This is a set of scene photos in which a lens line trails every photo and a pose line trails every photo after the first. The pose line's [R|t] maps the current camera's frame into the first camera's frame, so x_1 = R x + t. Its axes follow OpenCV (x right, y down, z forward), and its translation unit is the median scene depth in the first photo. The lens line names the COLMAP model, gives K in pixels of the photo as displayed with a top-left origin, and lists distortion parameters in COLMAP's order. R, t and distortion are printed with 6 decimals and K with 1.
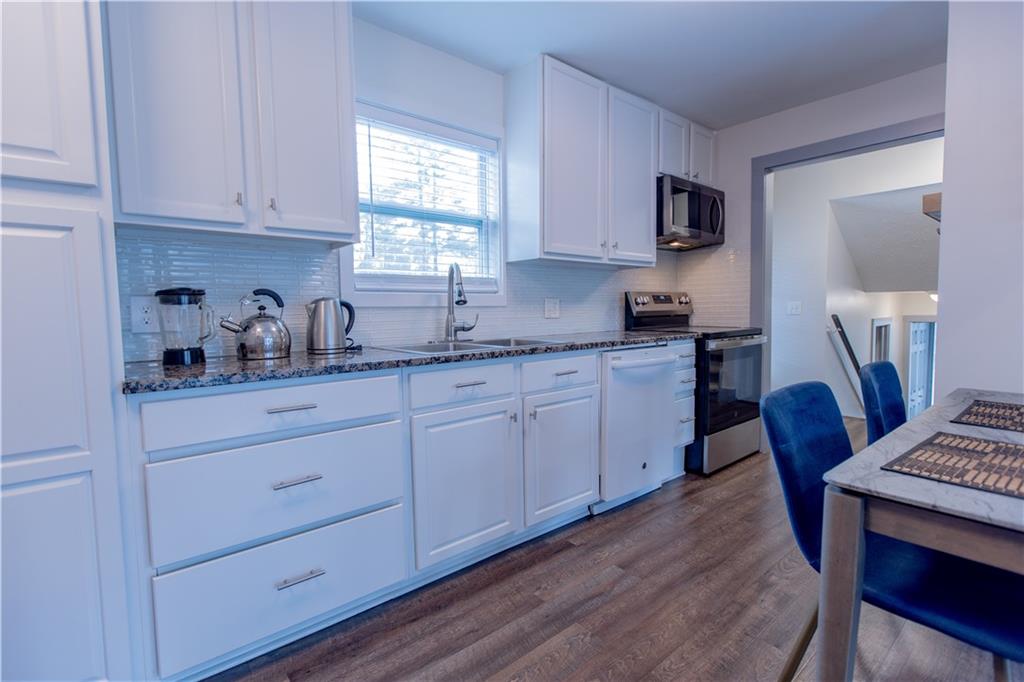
lens RADIAL K [[472.9, 0, 512.0], [0, 472.9, 341.0], [0, 0, 1]] dist [0.002492, 0.000165]
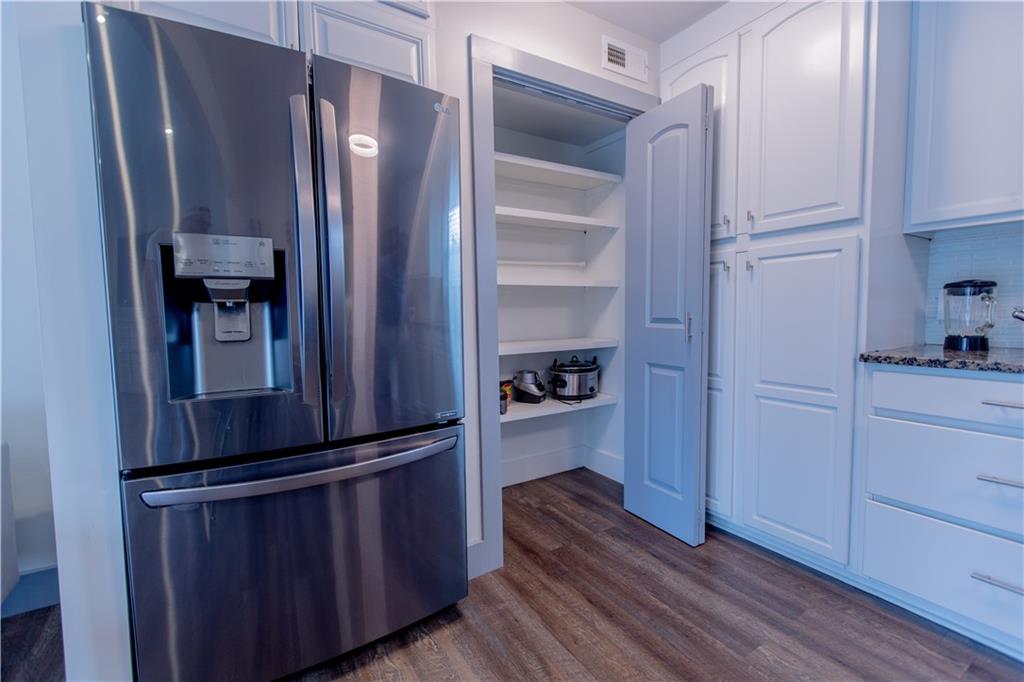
lens RADIAL K [[472.9, 0, 512.0], [0, 472.9, 341.0], [0, 0, 1]] dist [0.002492, 0.000165]
pose [[-0.123256, 0.081879, -0.988991, 0.534738], [-0.052601, 0.994650, 0.088903, -0.015292], [0.990980, 0.062980, -0.118290, 0.097366]]
